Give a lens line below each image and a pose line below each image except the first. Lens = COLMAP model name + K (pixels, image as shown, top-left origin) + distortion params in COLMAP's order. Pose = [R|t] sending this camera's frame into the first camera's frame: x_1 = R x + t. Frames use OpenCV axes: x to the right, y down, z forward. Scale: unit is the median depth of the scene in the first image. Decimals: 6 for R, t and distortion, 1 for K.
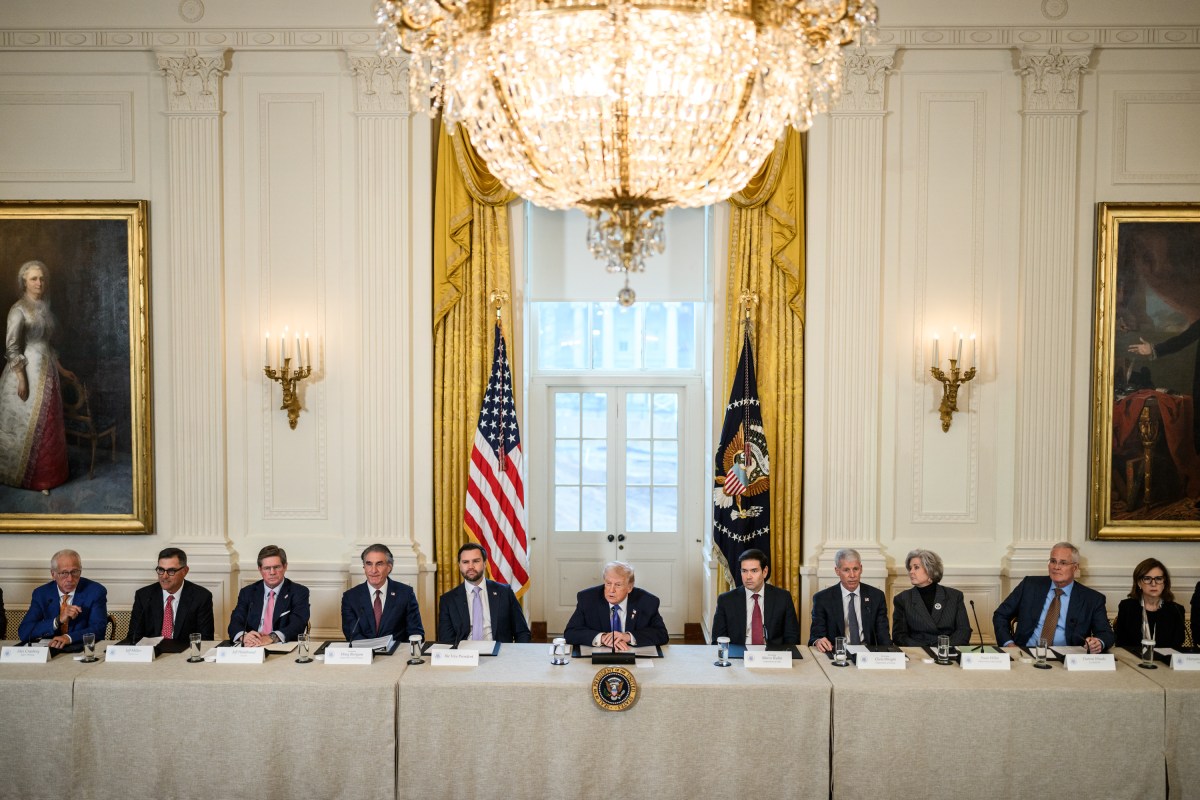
lens RADIAL K [[1205.5, 0, 602.3], [0, 1205.5, 403.4], [0, 0, 1]] dist [0.003811, 0.000000]
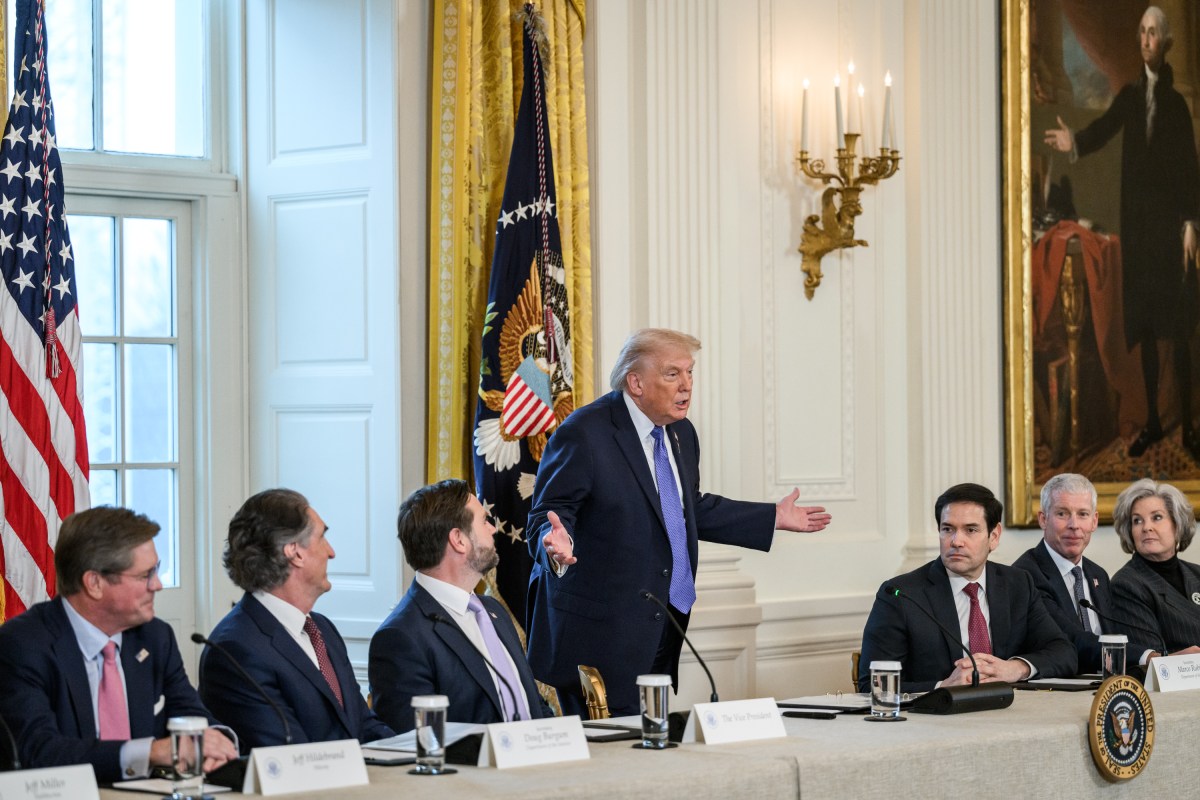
lens RADIAL K [[3306.1, 0, 625.6], [0, 3306.1, 380.9], [0, 0, 1]] dist [0.033035, 0.000000]
pose [[0.660020, 0.004199, 0.751236, -0.698899], [0.049771, 0.997543, -0.049303, 0.113172], [-0.749598, 0.069931, 0.658189, 0.240040]]
